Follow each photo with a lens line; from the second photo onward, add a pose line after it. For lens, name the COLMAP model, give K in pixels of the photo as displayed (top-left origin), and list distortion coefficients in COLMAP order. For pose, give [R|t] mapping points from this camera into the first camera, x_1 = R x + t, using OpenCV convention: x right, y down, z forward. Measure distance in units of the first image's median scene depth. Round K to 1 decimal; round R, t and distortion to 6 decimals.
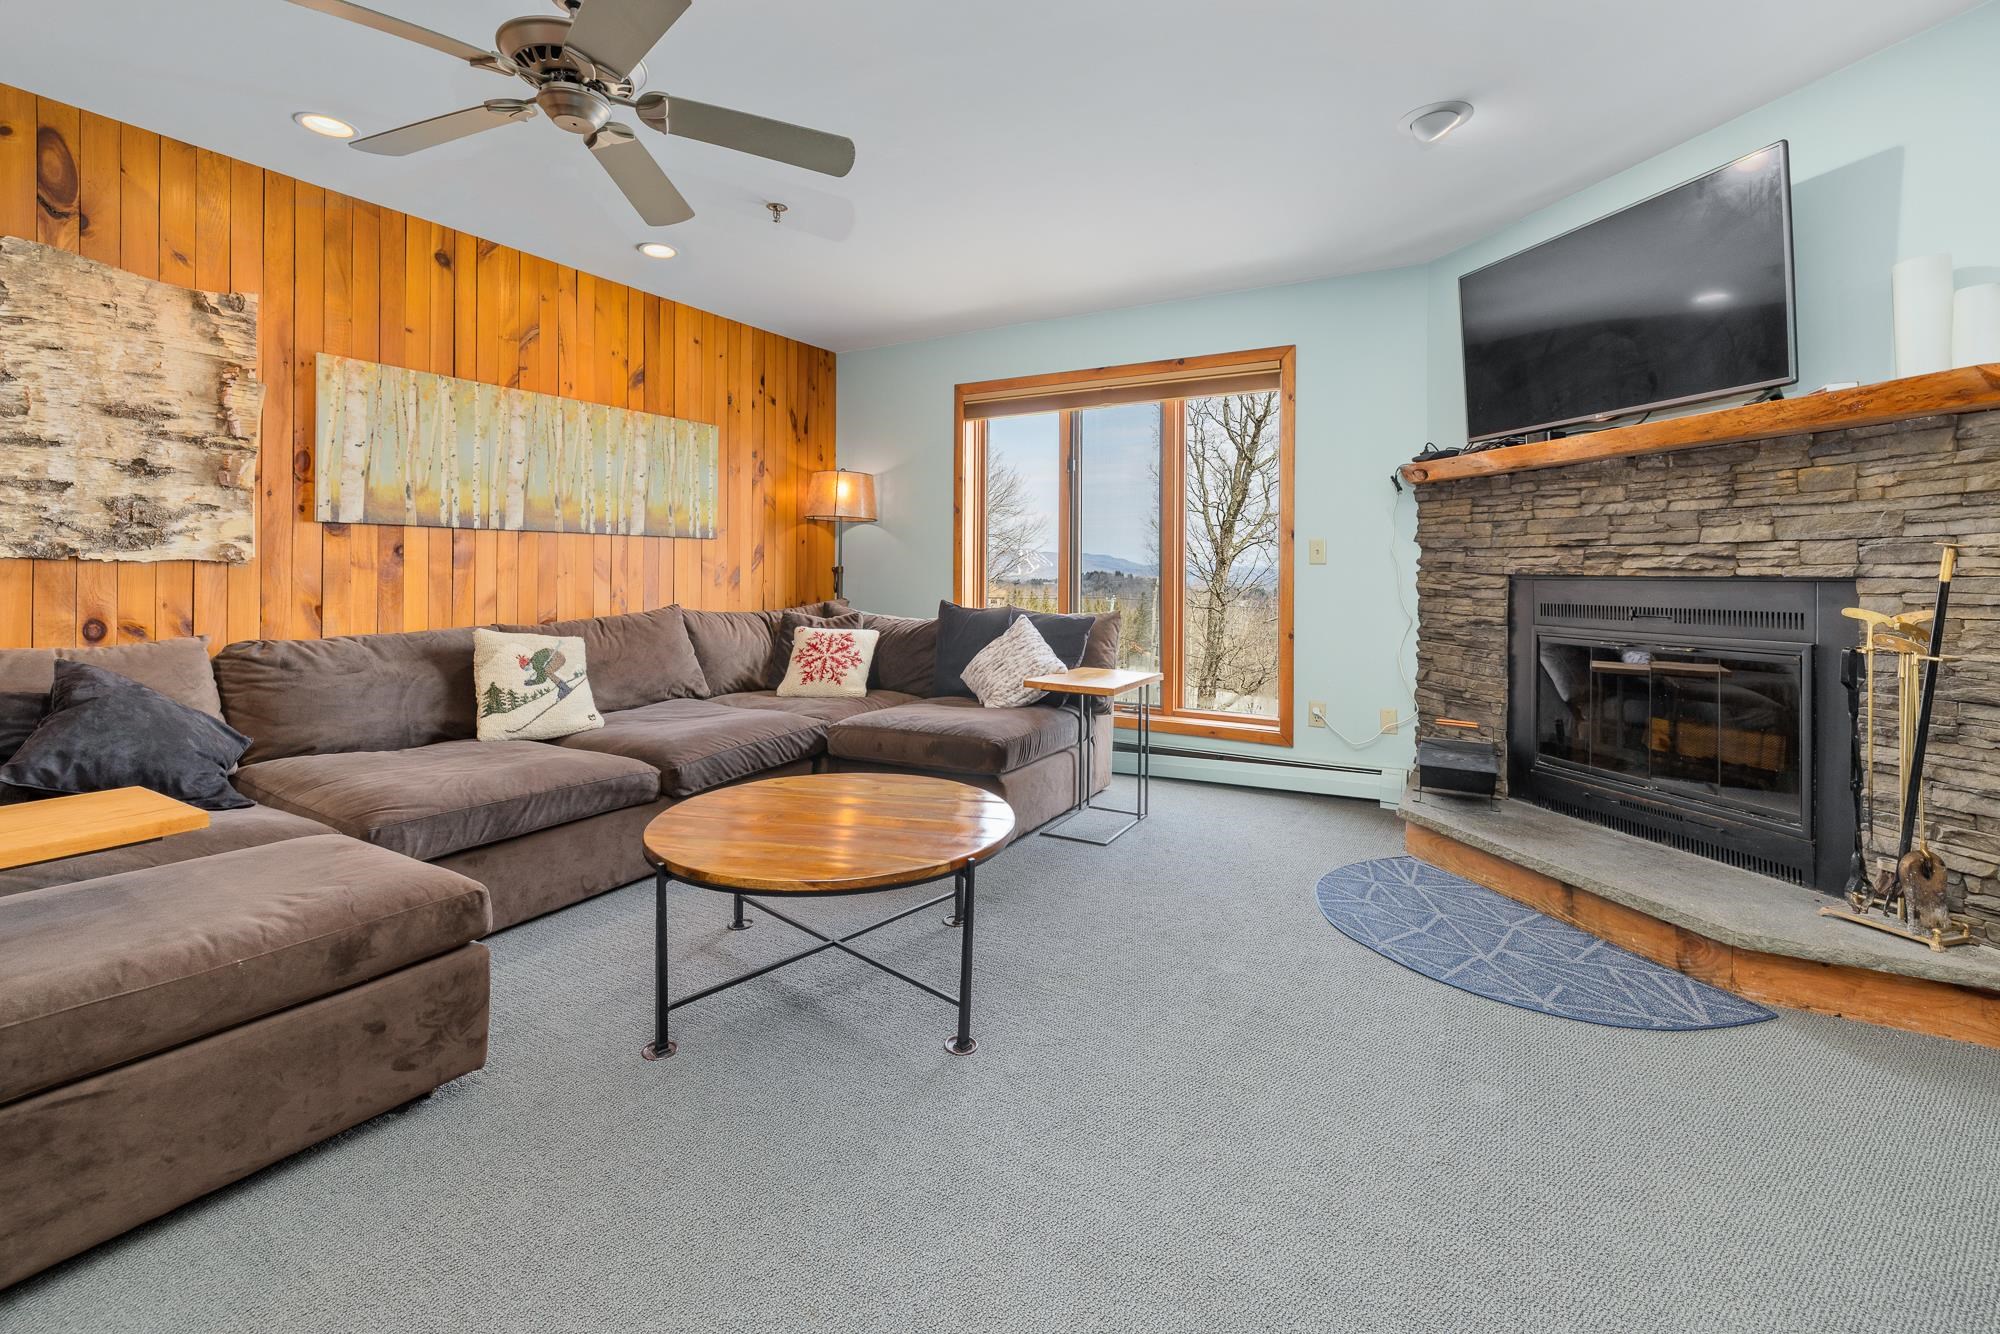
lens RADIAL K [[868.6, 0, 996.0], [0, 868.6, 566.7], [0, 0, 1]] dist [0.000534, -0.000689]
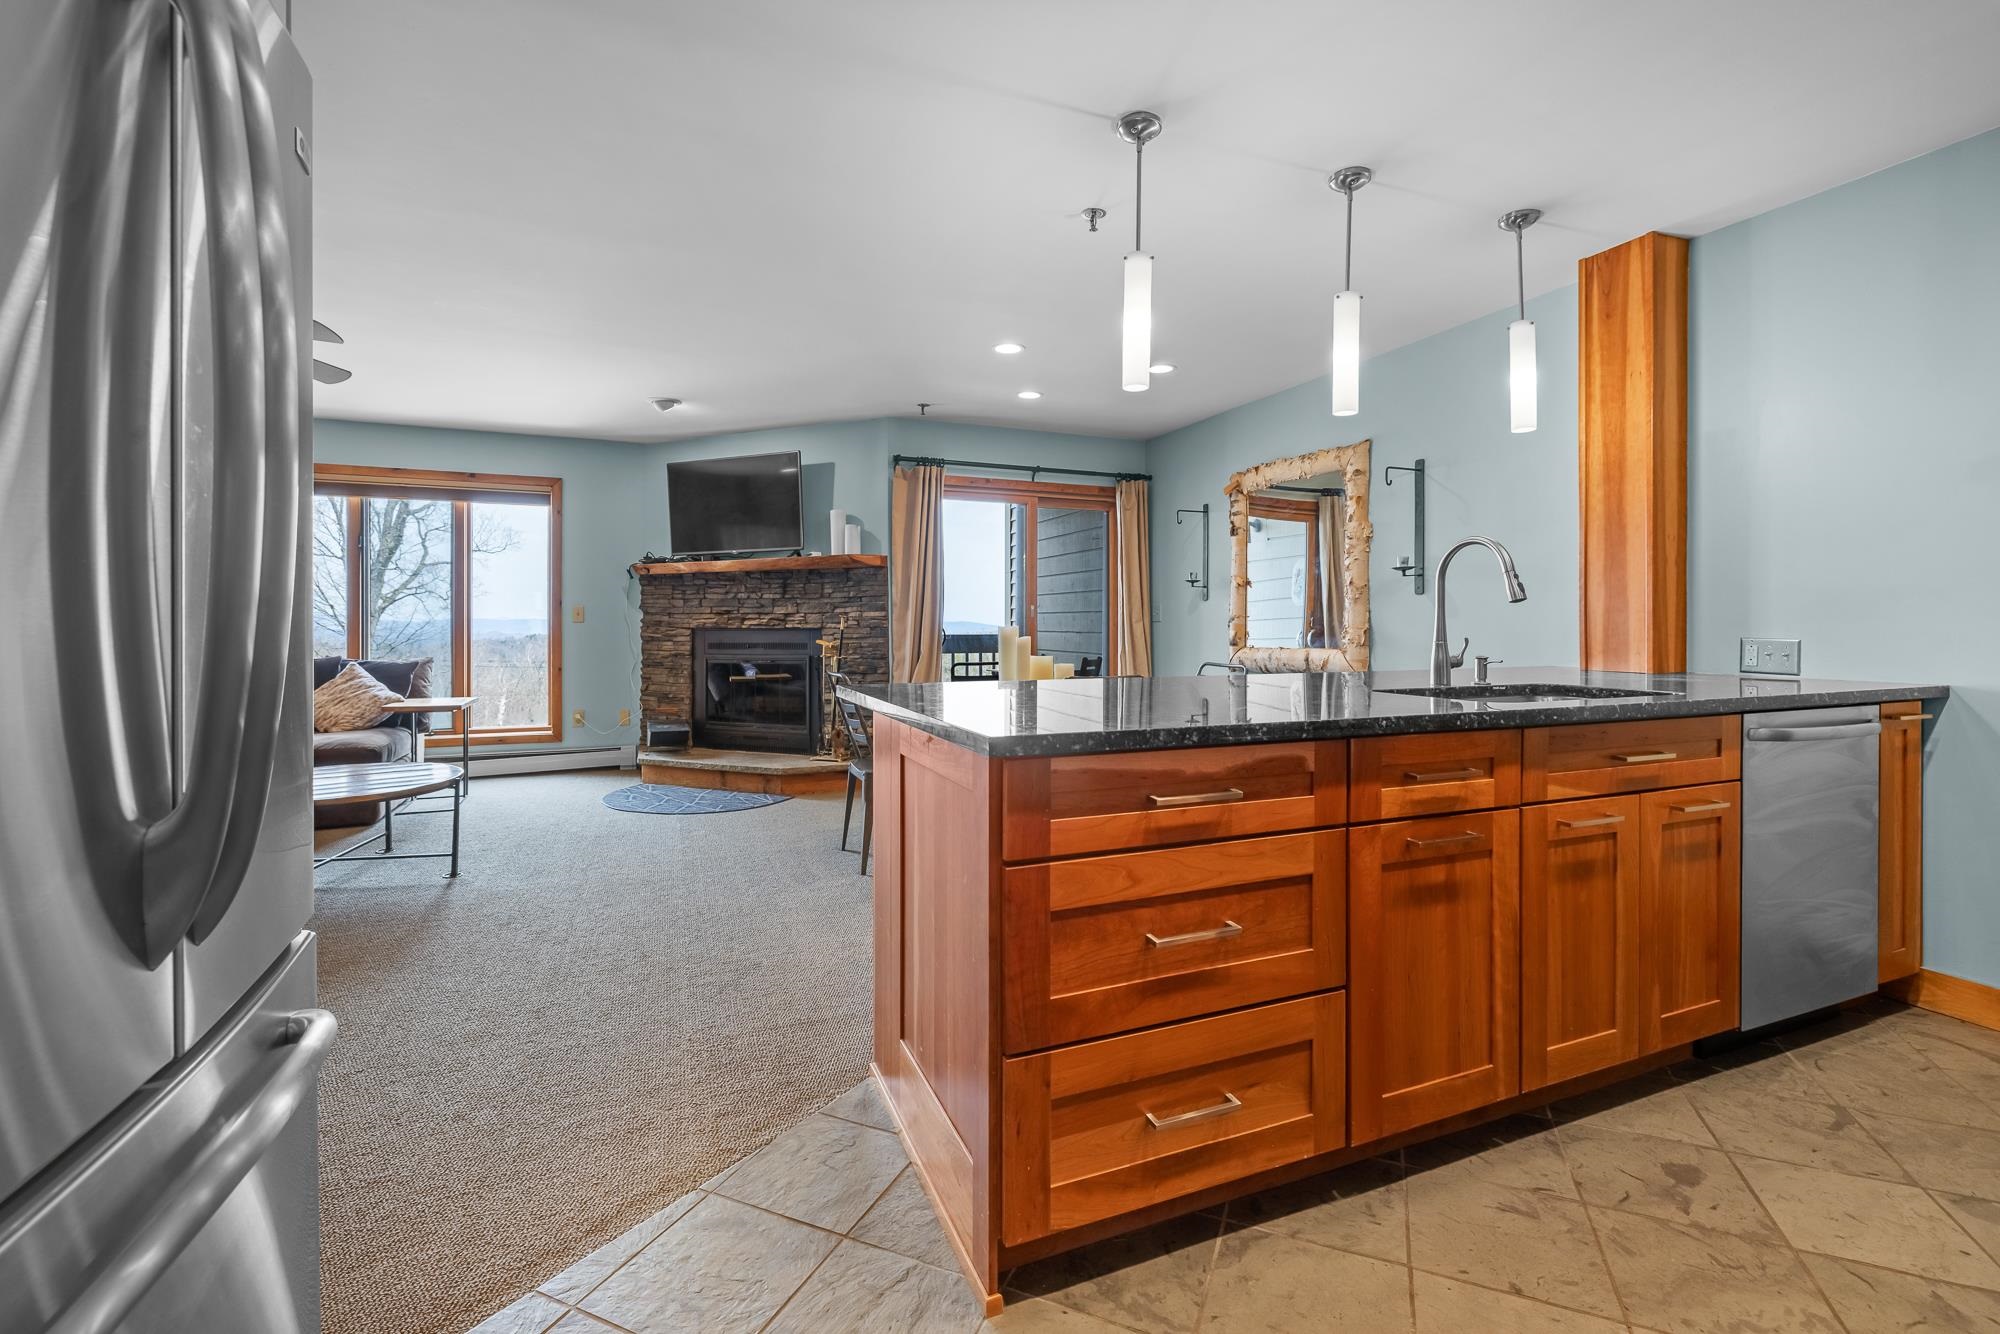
lens RADIAL K [[853.1, 0, 1007.0], [0, 853.1, 623.6], [0, 0, 1]] dist [-0.001105, -0.000162]
pose [[0.604012, -0.005058, 0.796959, -0.446941], [0.000490, 0.999982, 0.005974, -0.010667], [-0.796975, -0.003218, 0.604004, -0.624508]]
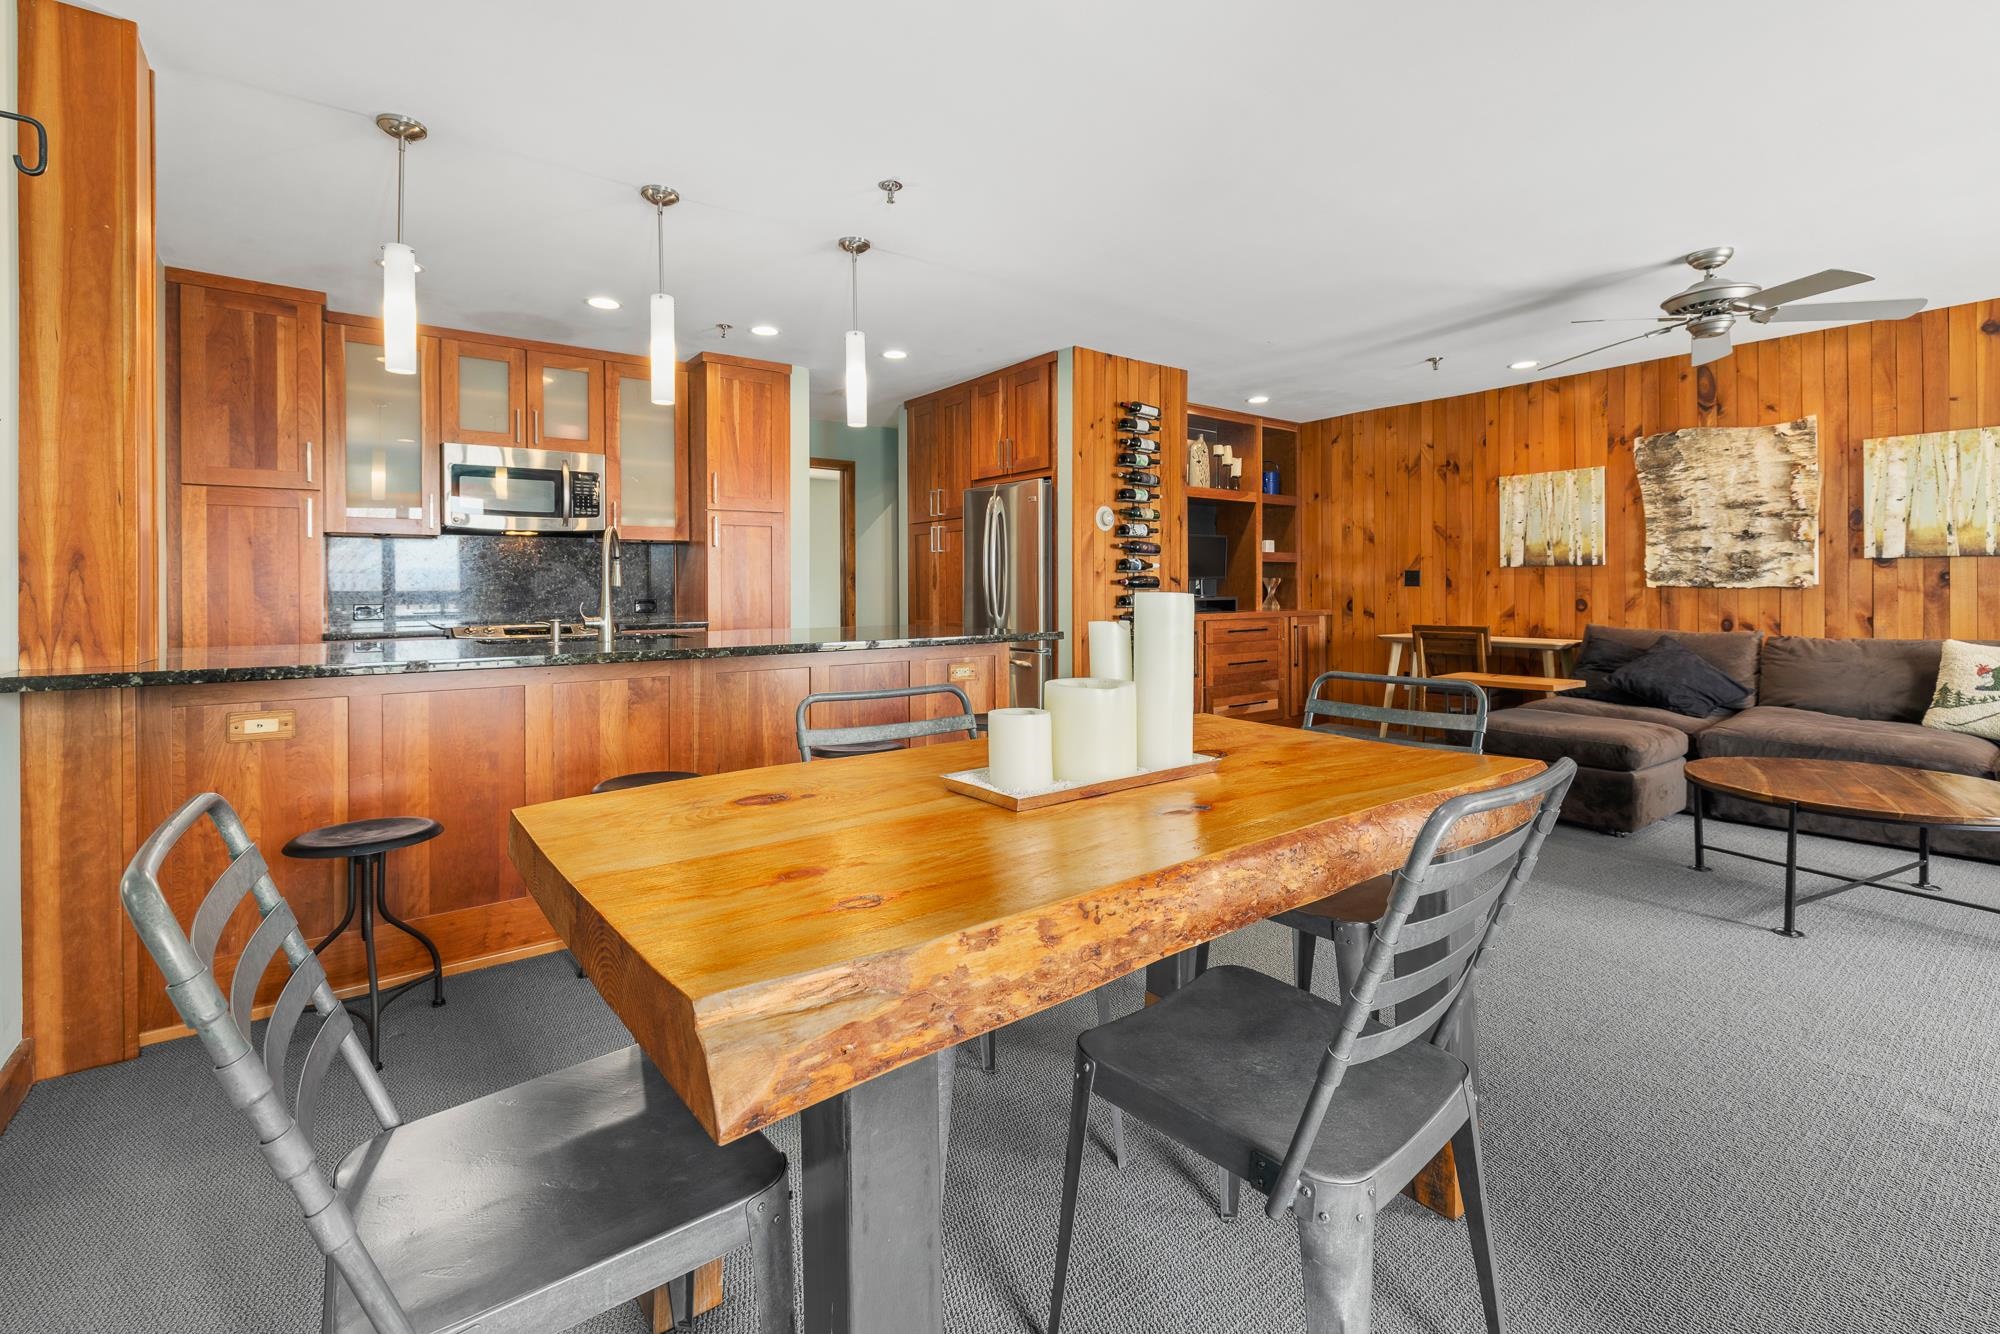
lens RADIAL K [[863.3, 0, 1003.8], [0, 863.3, 596.9], [0, 0, 1]] dist [-0.000625, -0.000362]
pose [[-0.373759, 0.003626, -0.927519, 0.951131], [0.006145, 0.999980, 0.001434, 0.000548], [0.927505, -0.005163, -0.373774, 0.194863]]
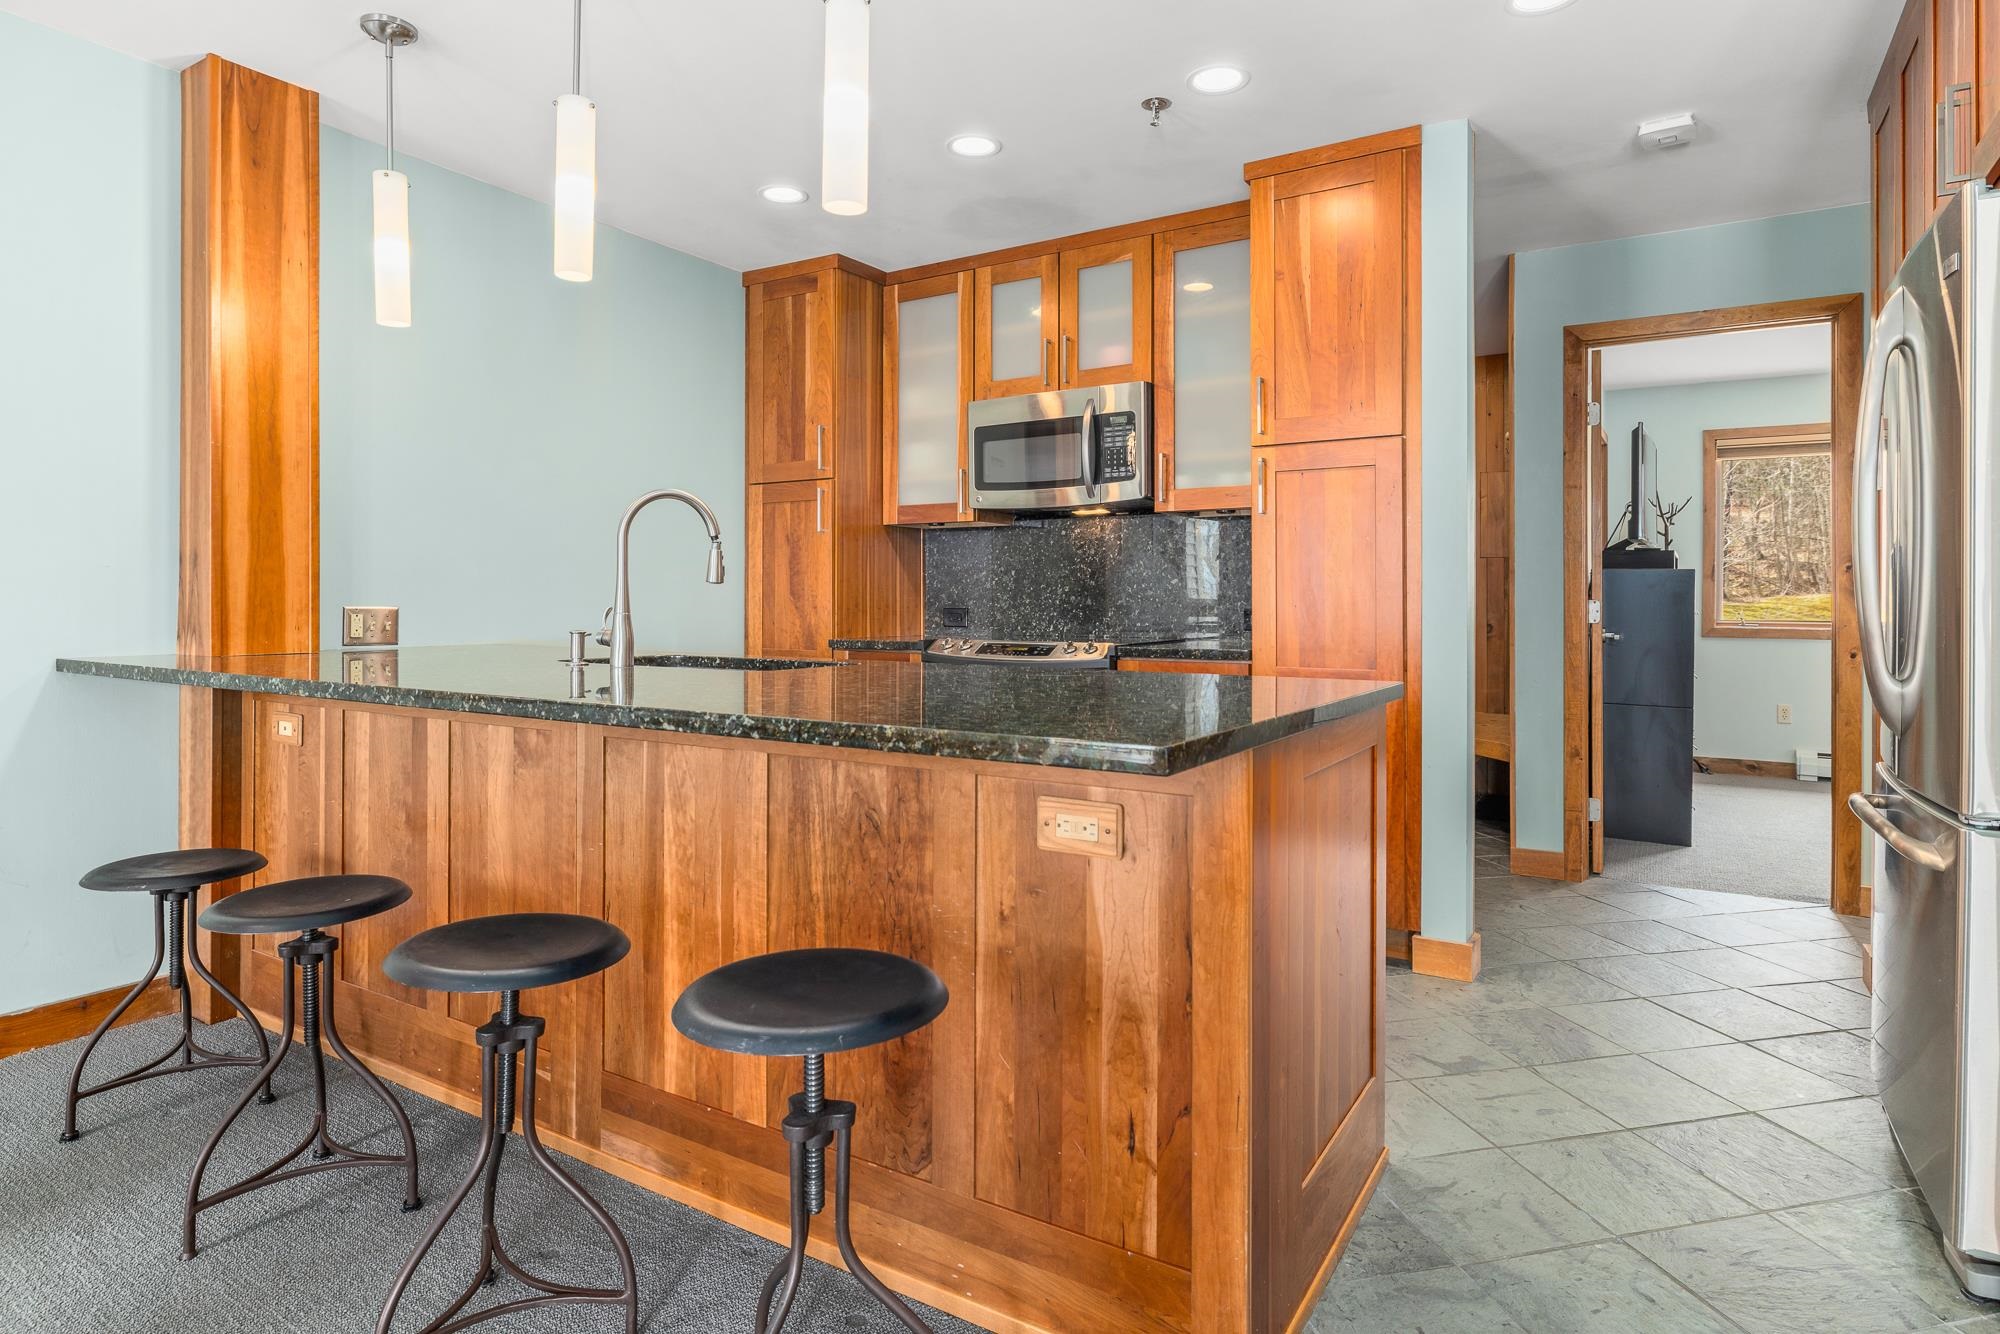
lens RADIAL K [[1100.7, 0, 1006.6], [0, 1100.7, 601.1], [0, 0, 1]] dist [0.000534, 0.000029]
pose [[-0.999834, -0.009531, 0.015545, 0.049916], [-0.009565, 0.999952, -0.002066, 0.000282], [-0.015525, -0.002214, -0.999877, 0.215754]]
